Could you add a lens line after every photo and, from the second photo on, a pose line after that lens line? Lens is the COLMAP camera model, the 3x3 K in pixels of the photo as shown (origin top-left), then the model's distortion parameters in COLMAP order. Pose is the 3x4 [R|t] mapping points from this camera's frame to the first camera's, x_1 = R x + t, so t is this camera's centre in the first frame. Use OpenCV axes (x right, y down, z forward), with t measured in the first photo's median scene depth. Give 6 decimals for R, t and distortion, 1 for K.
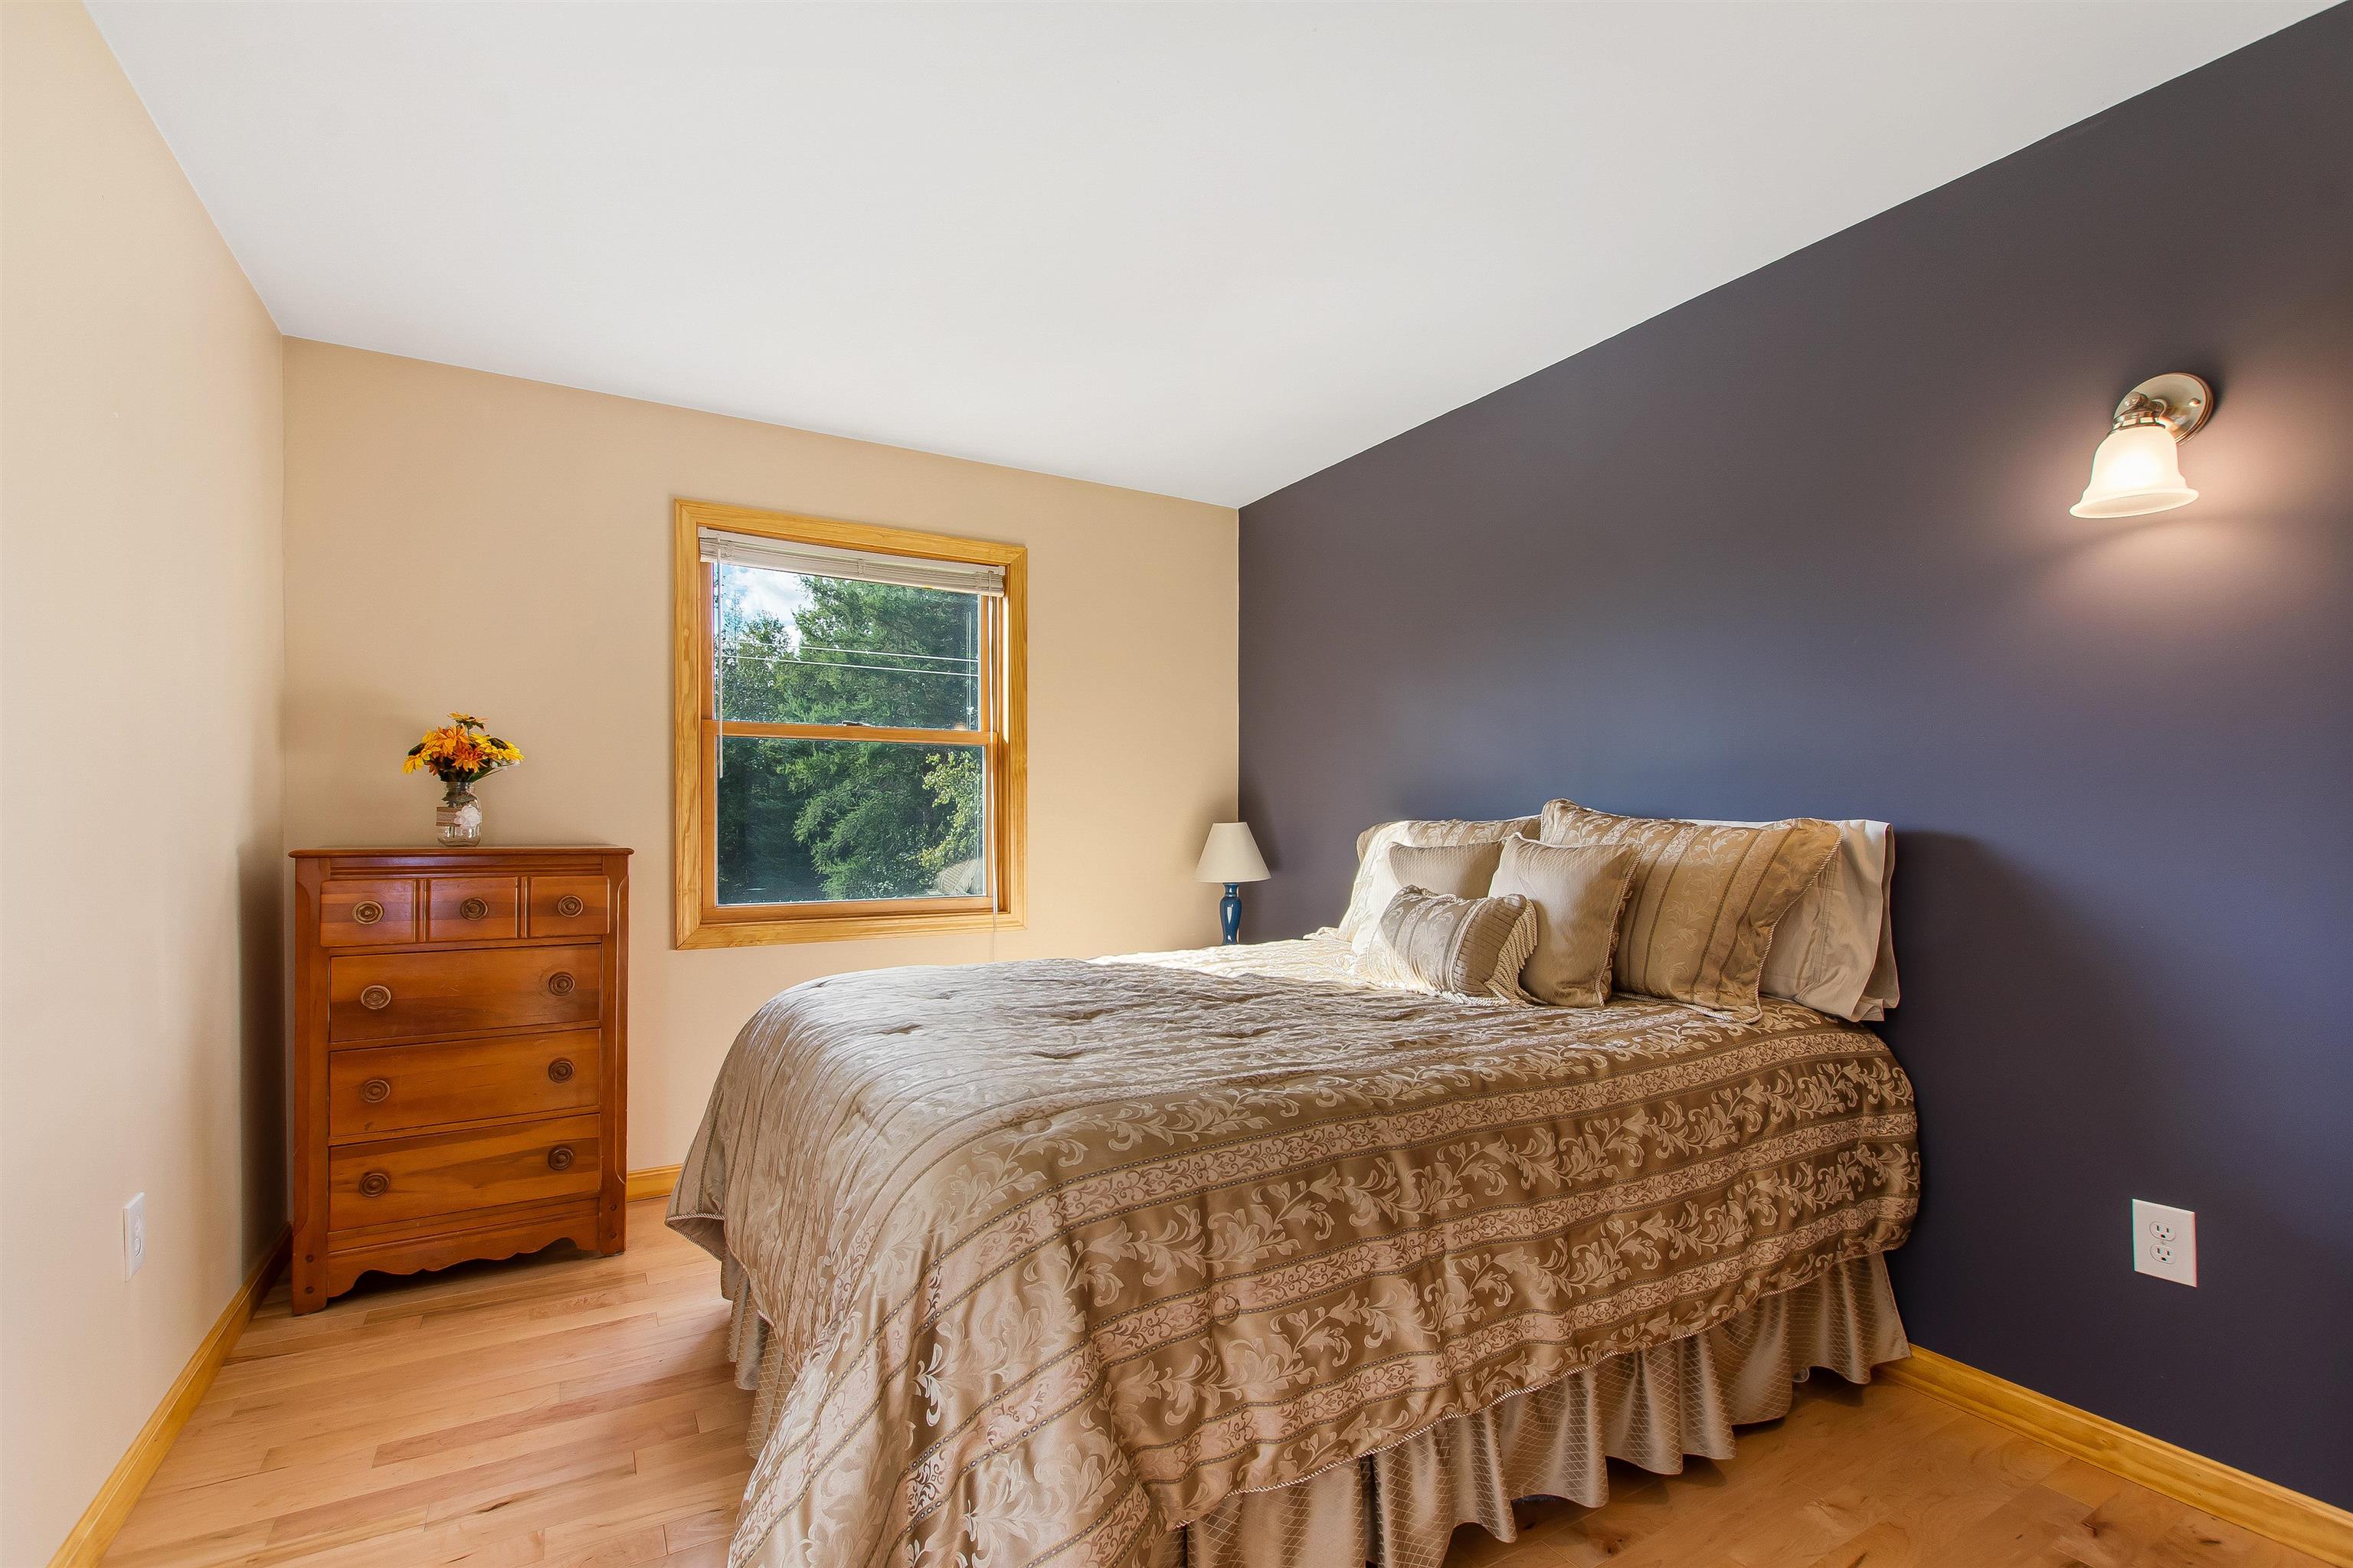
lens RADIAL K [[1048.1, 0, 1169.4], [0, 1048.1, 807.0], [0, 0, 1]] dist [0.003676, -0.000034]
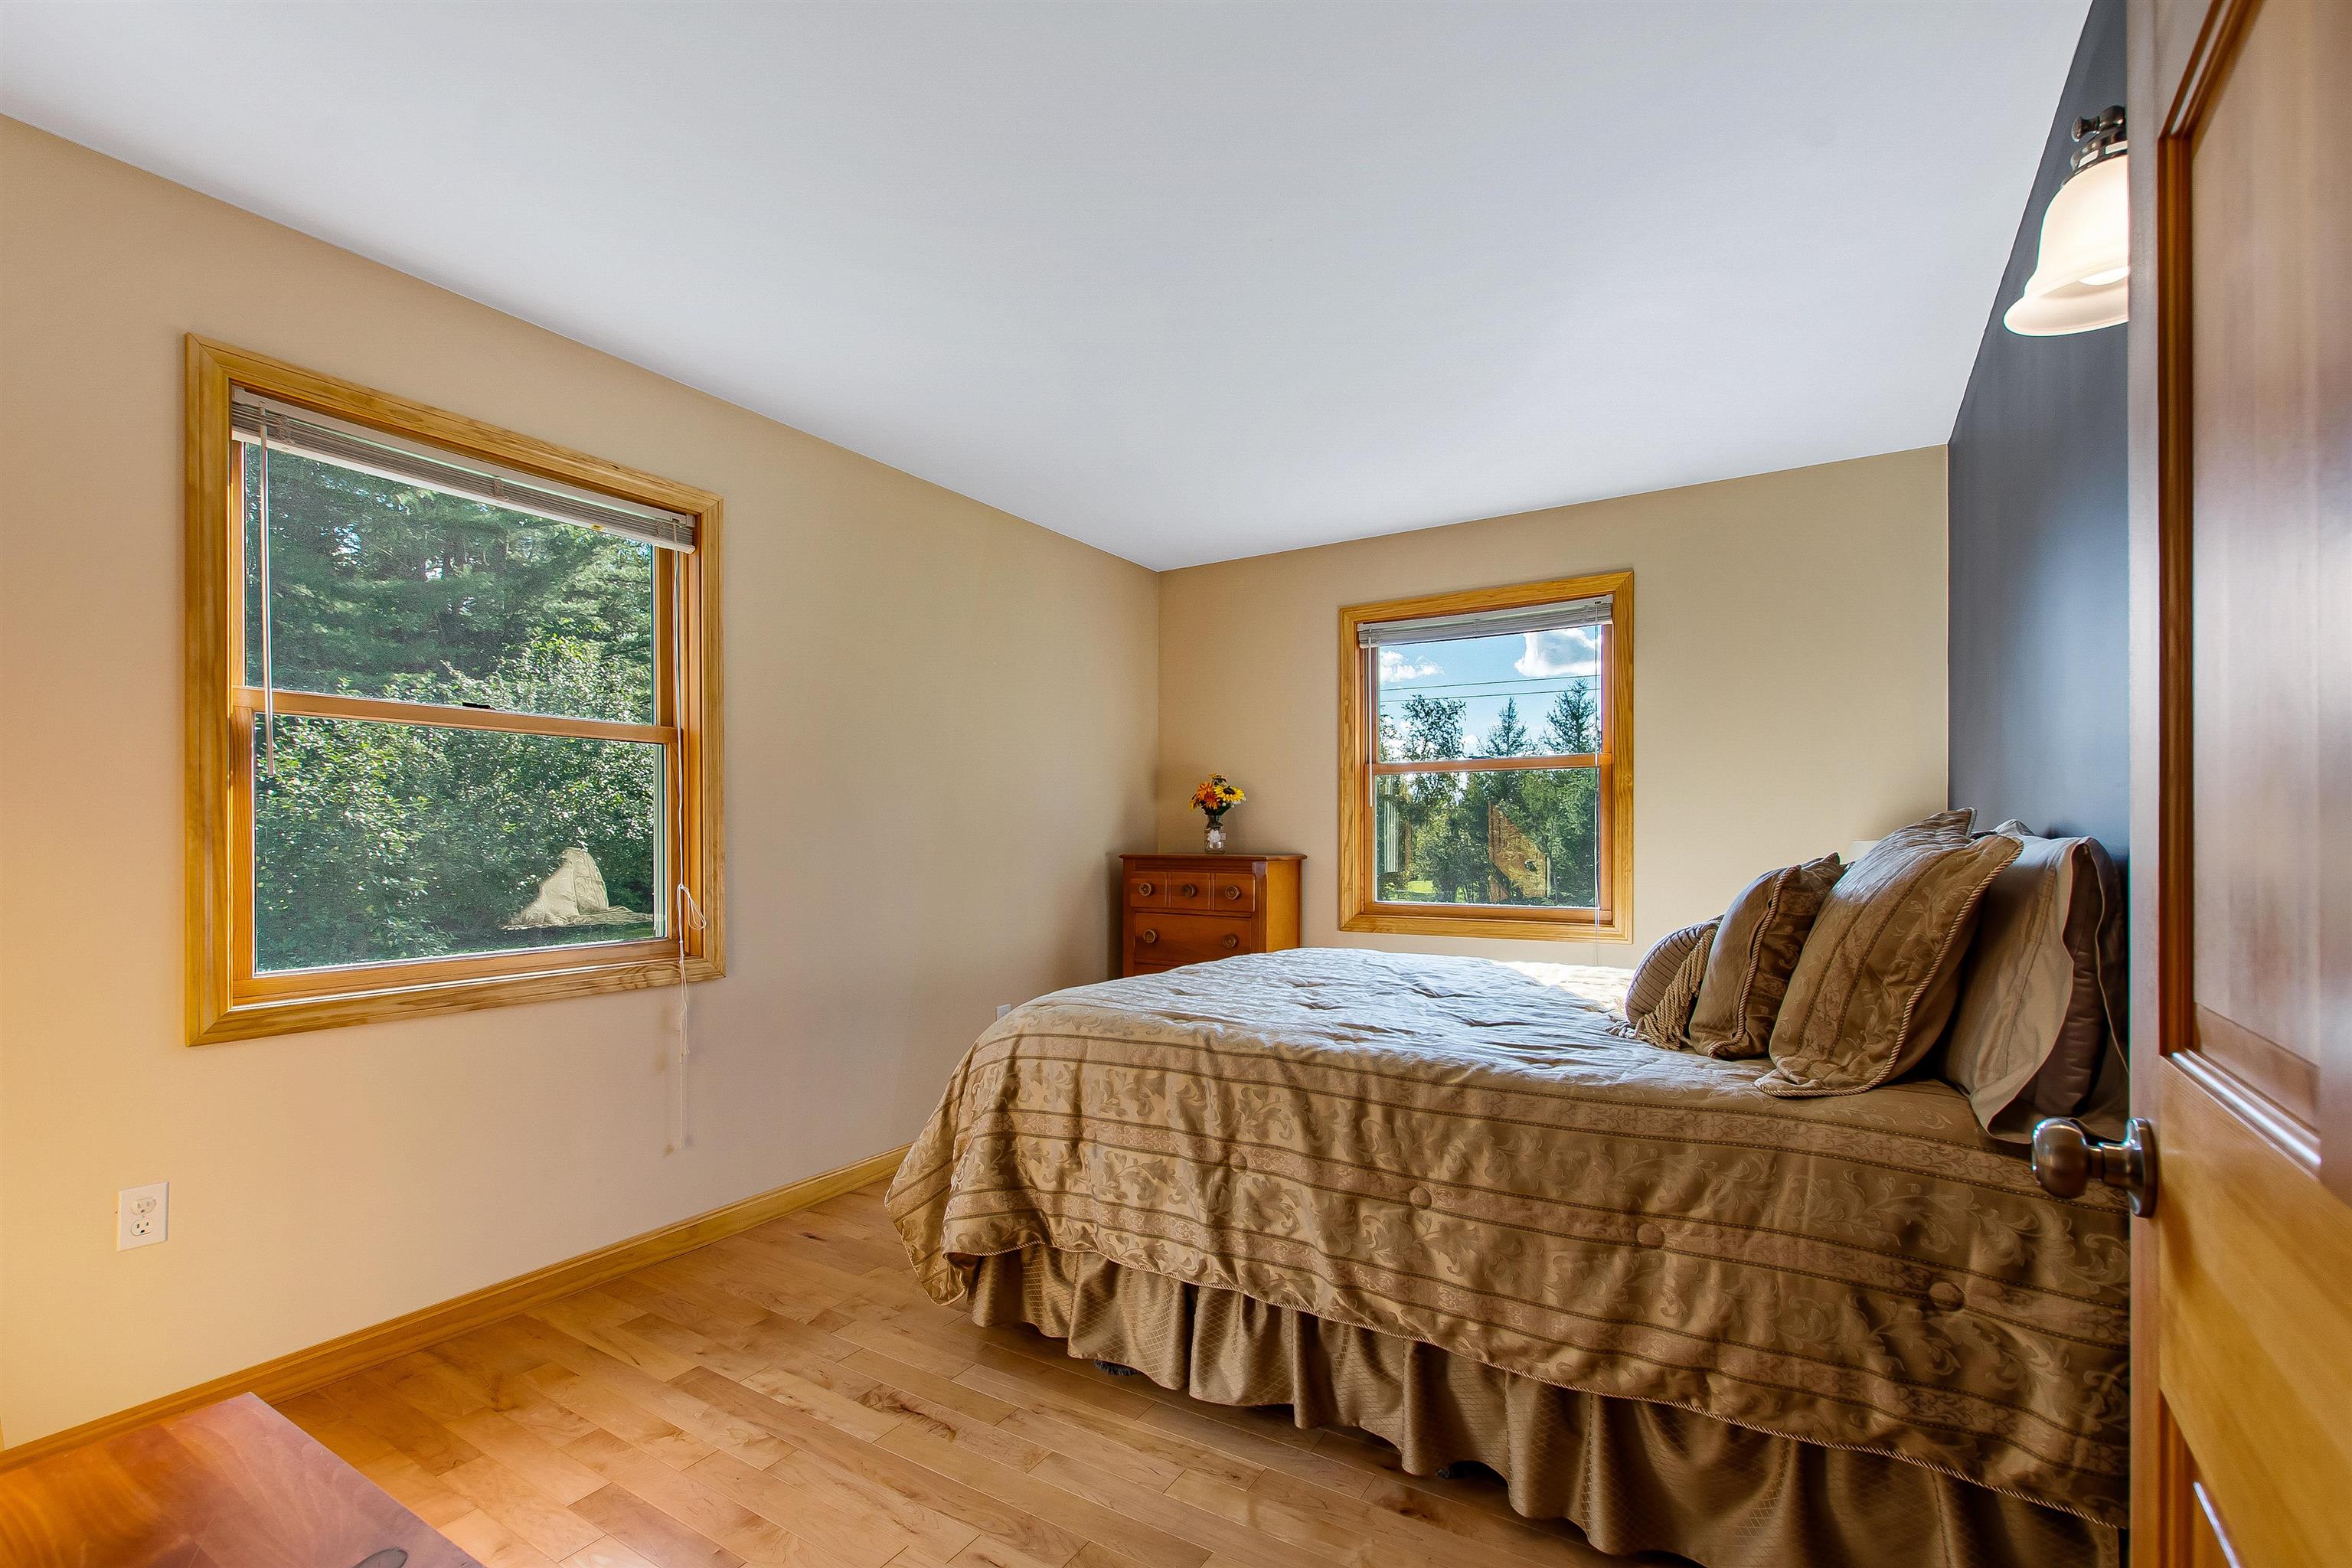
lens RADIAL K [[1083.1, 0, 1174.8], [0, 1083.1, 839.2], [0, 0, 1]] dist [0.001988, 0.000122]
pose [[0.443607, 0.000971, -0.896221, 0.835092], [0.011342, 0.999913, 0.006697, 0.001682], [0.896149, -0.013136, 0.443558, 0.182993]]
